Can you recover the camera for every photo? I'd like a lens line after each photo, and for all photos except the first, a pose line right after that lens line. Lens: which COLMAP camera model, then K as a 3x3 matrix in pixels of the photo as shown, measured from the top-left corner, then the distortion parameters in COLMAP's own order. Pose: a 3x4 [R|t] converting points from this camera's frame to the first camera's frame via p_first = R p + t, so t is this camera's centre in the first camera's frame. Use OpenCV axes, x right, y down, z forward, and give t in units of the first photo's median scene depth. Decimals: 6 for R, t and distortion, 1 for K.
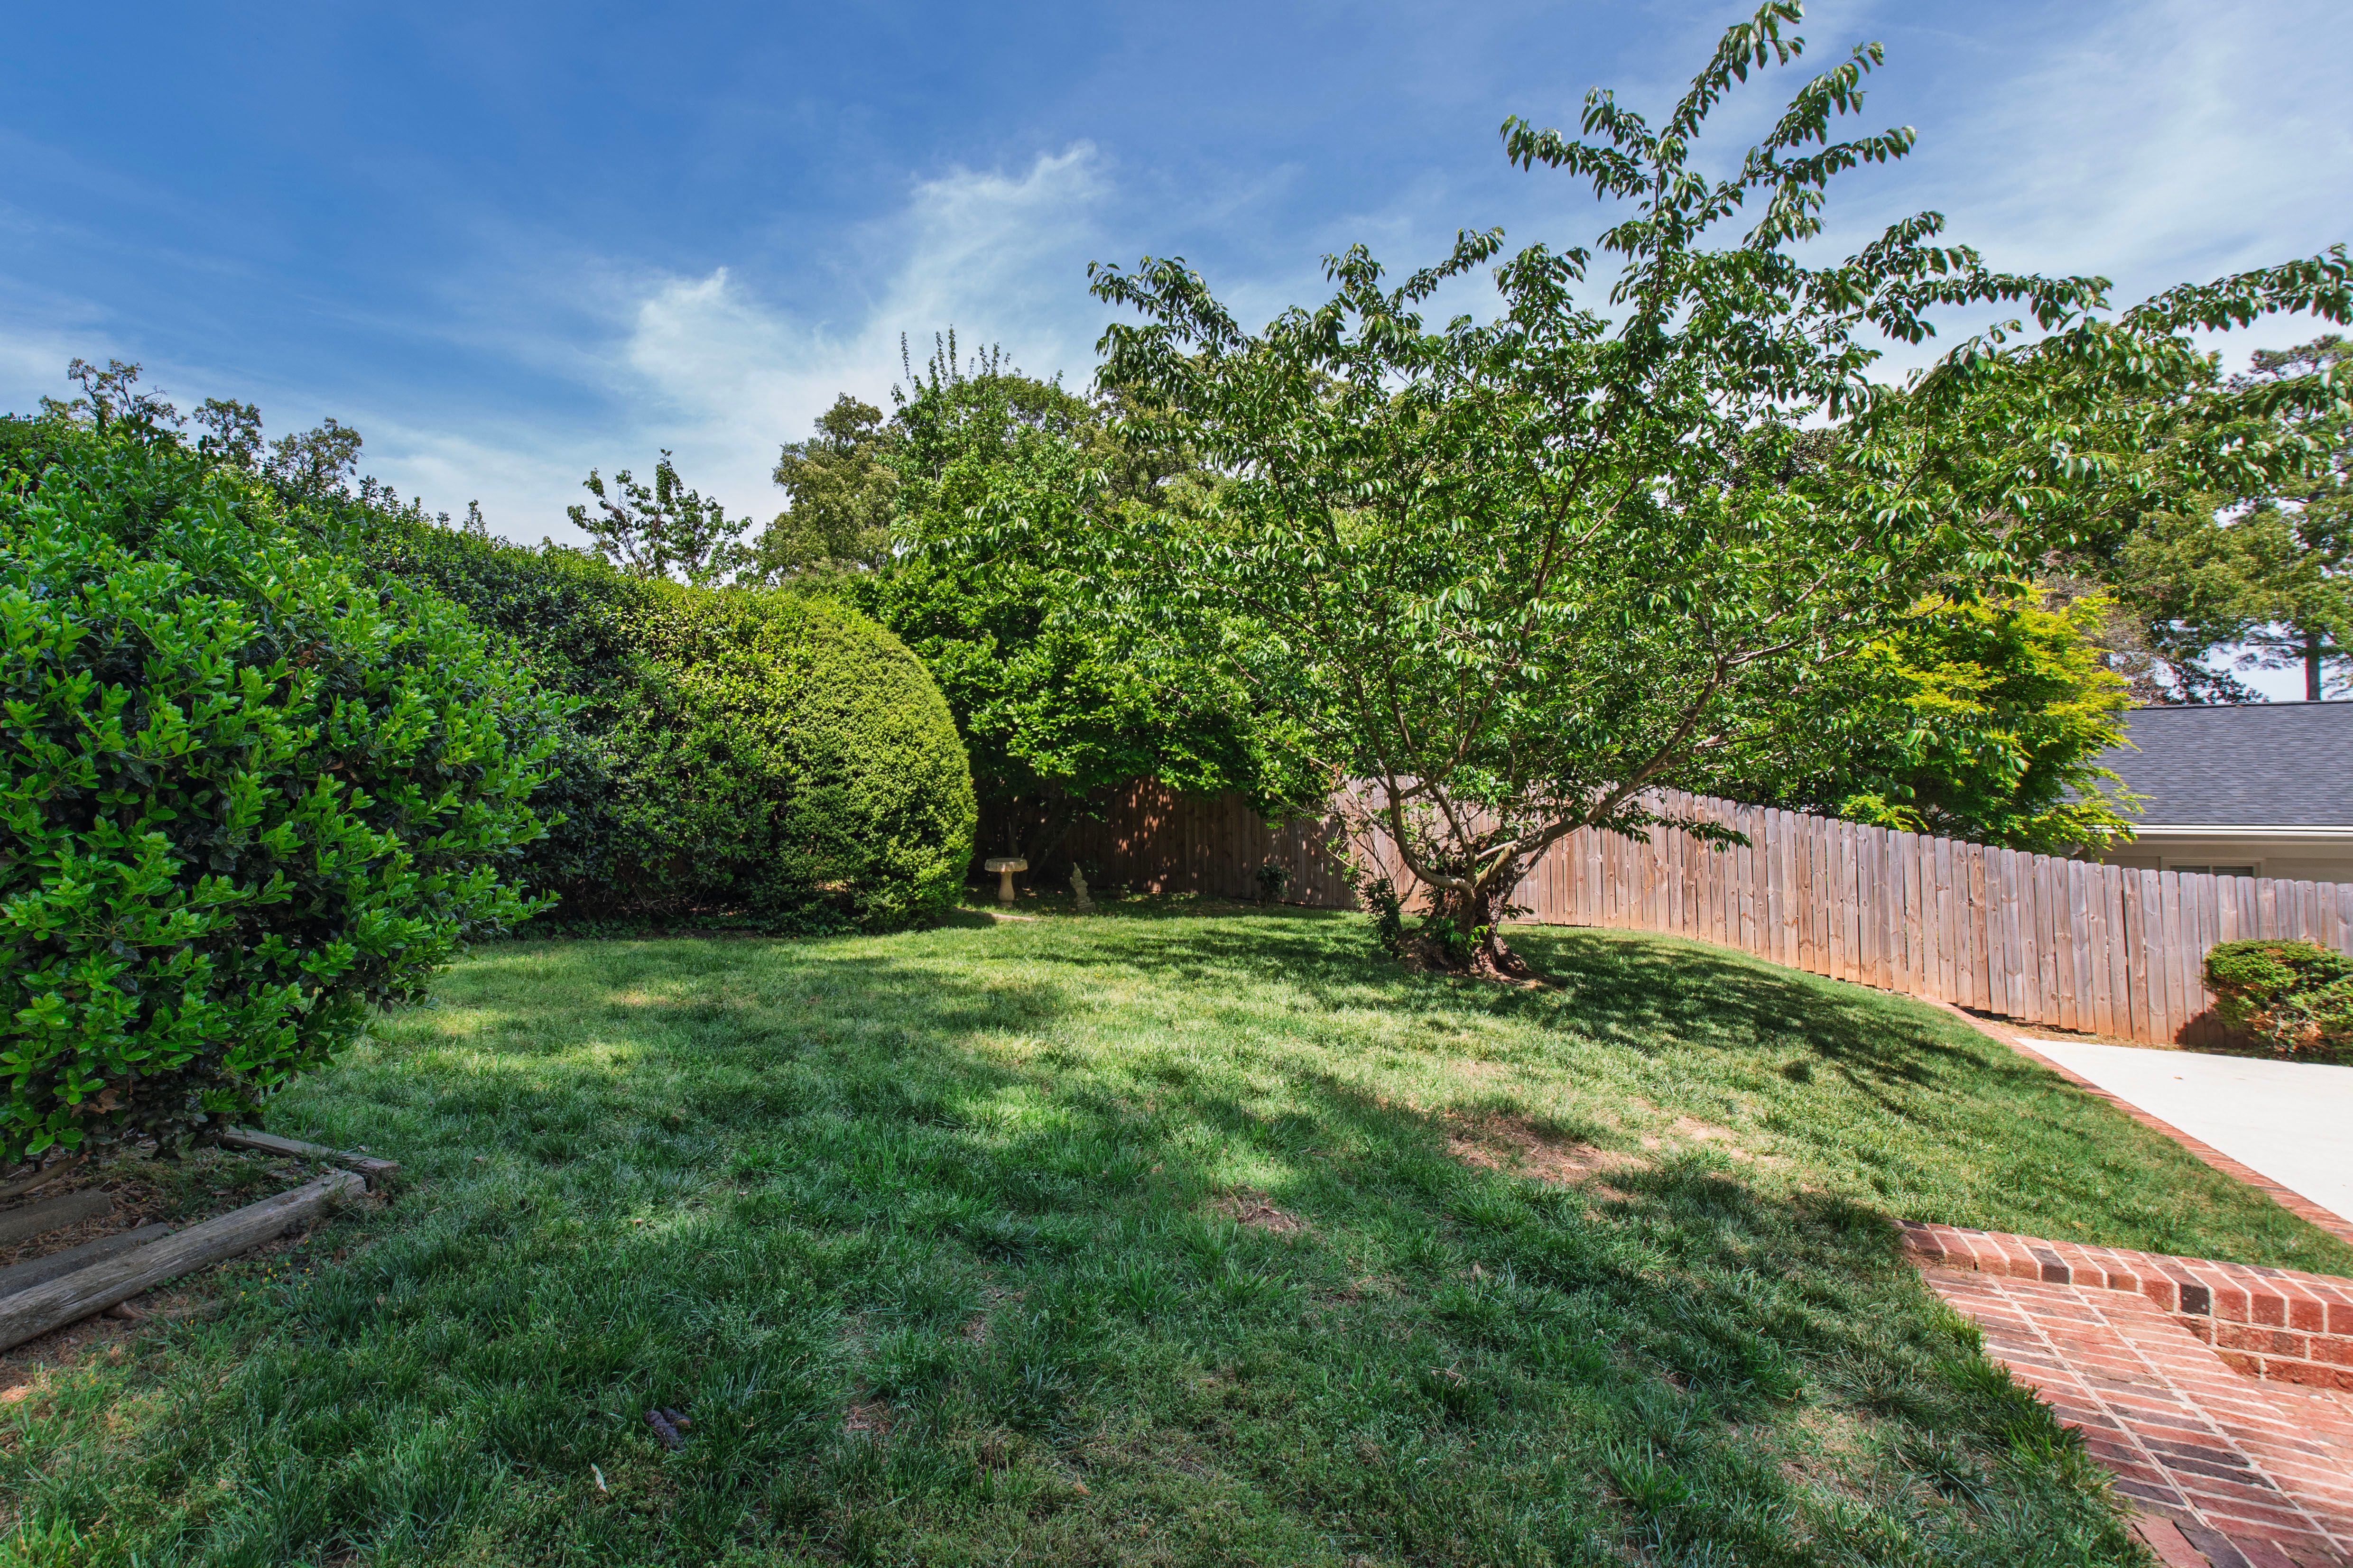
lens RADIAL K [[1034.4, 0, 1094.7], [0, 1034.4, 793.4], [0, 0, 1]] dist [-0.013334, 0.002411]
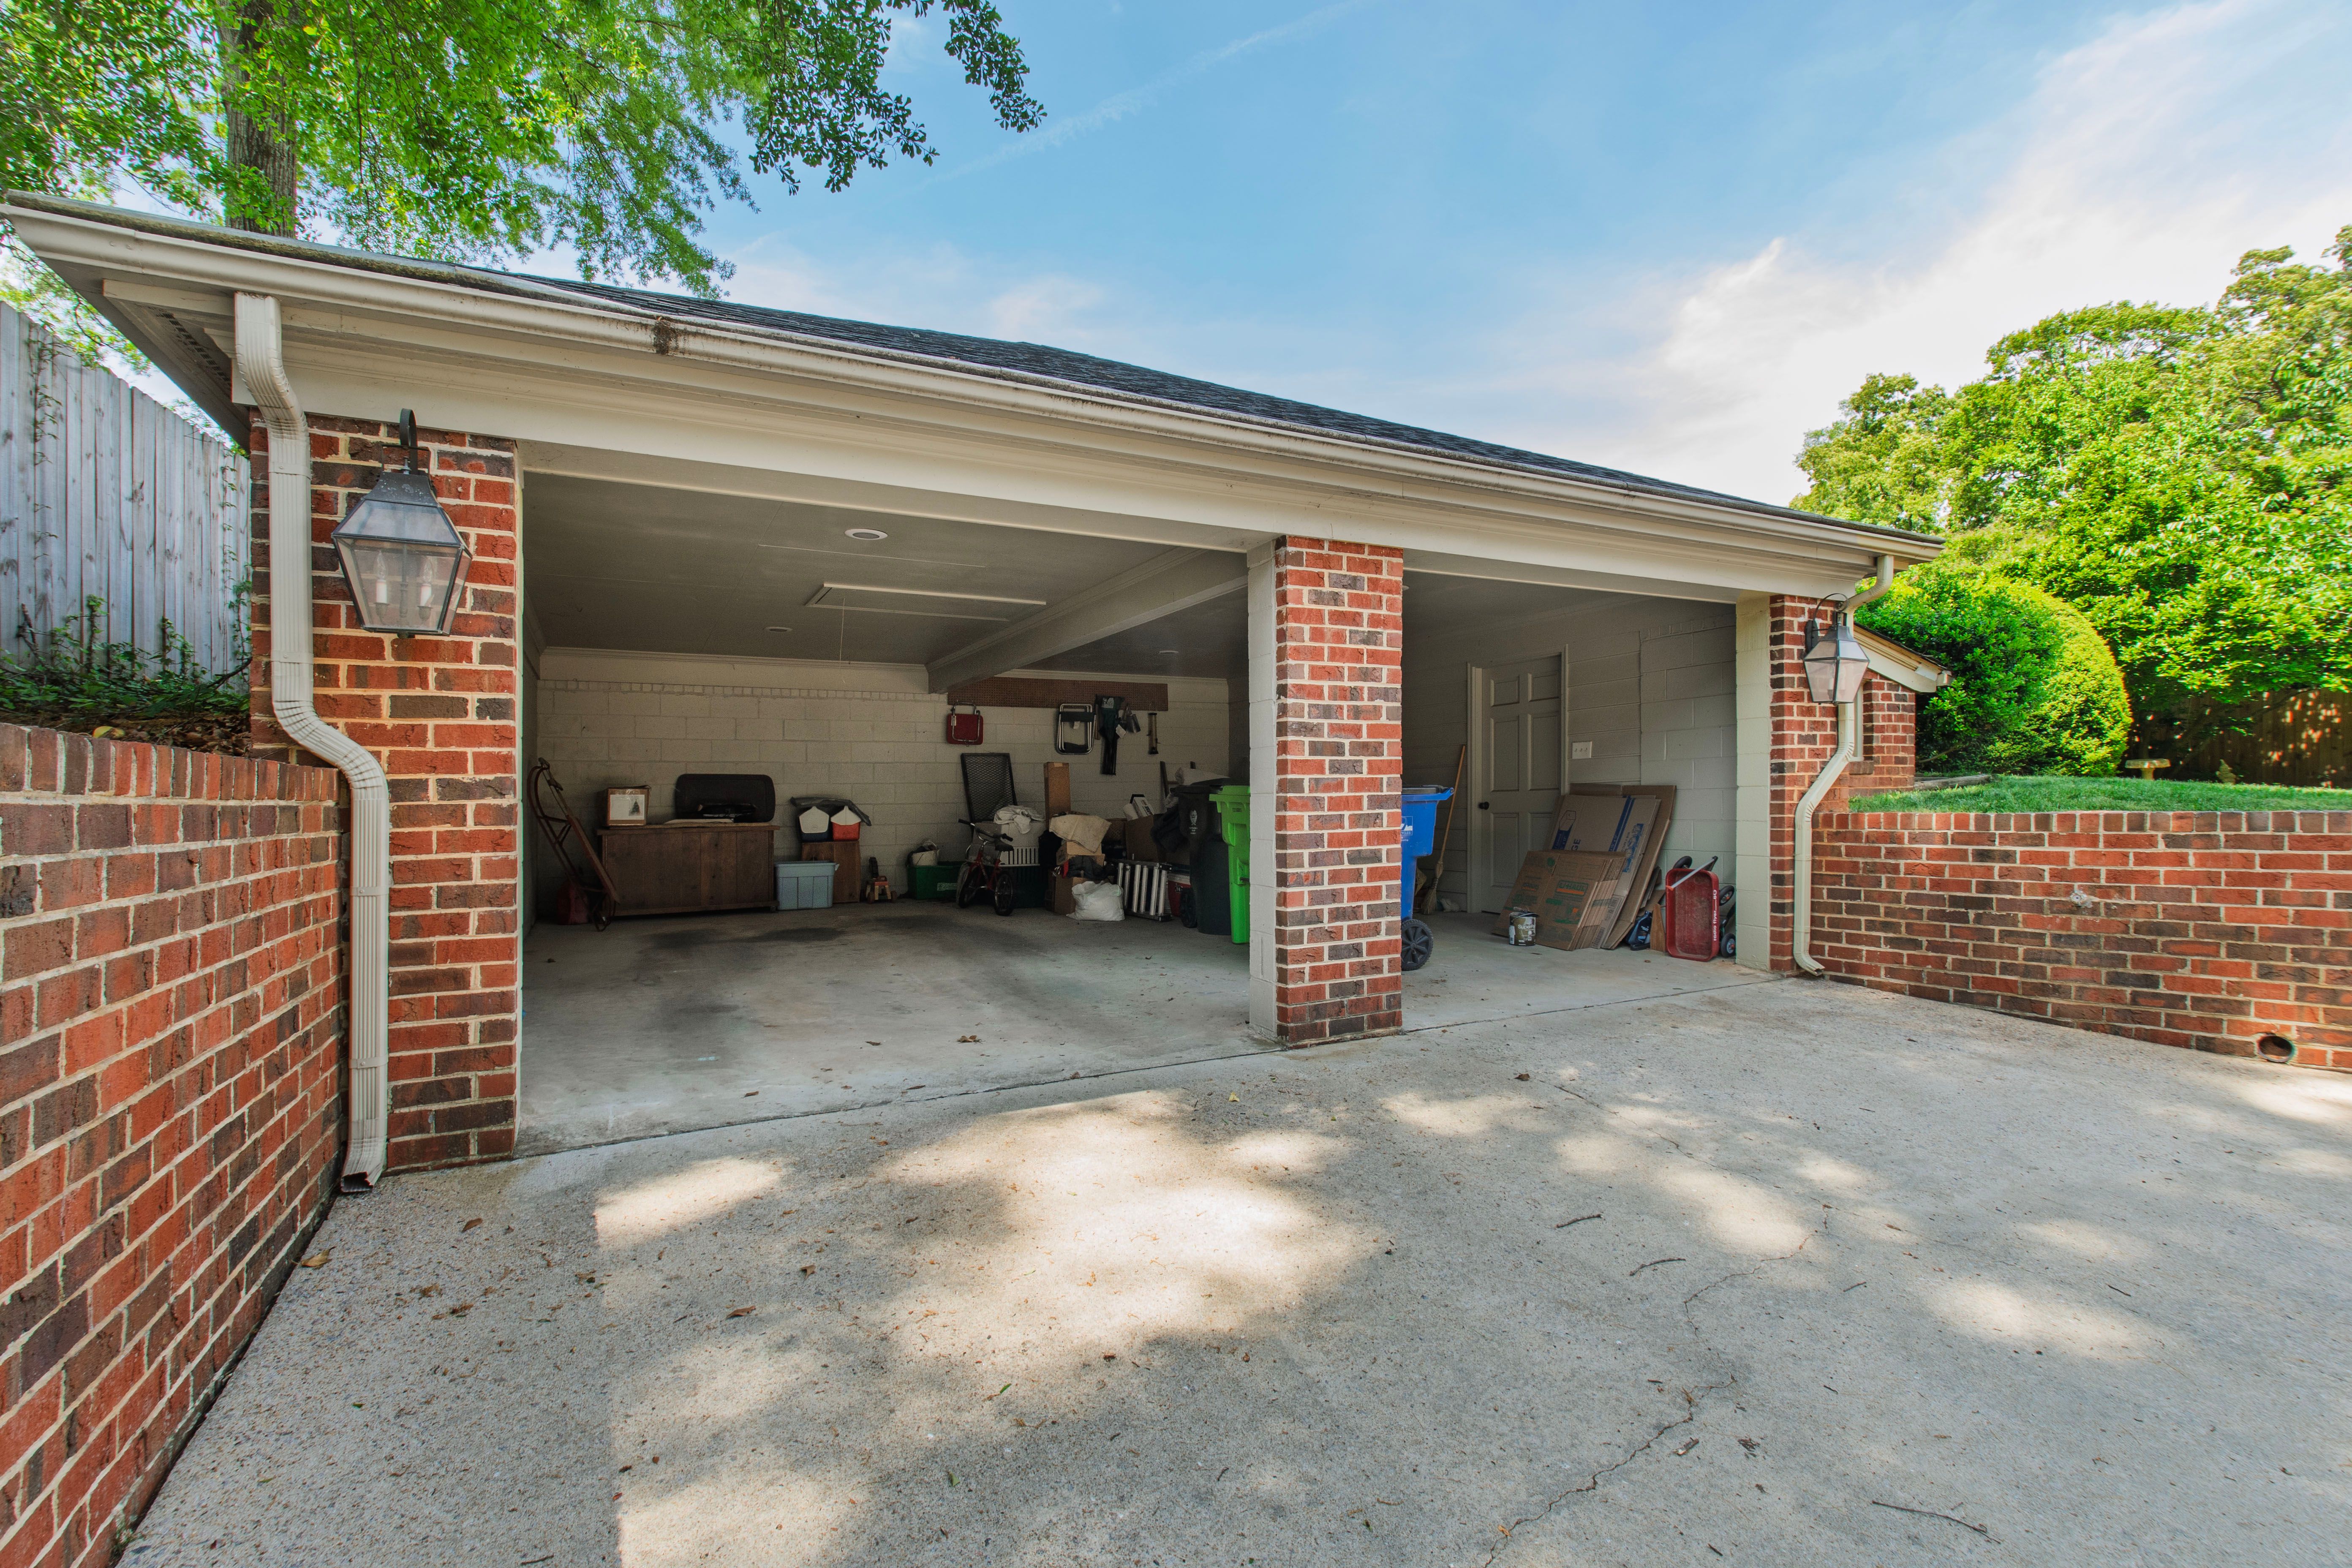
lens RADIAL K [[1057.7, 0, 1145.6], [0, 1057.7, 812.9], [0, 0, 1]] dist [-0.002630, -0.000206]
pose [[0.713307, 0.004616, -0.700836, -0.061480], [0.010425, 0.999798, 0.017196, 0.106194], [0.700774, -0.019572, 0.713115, -0.936406]]
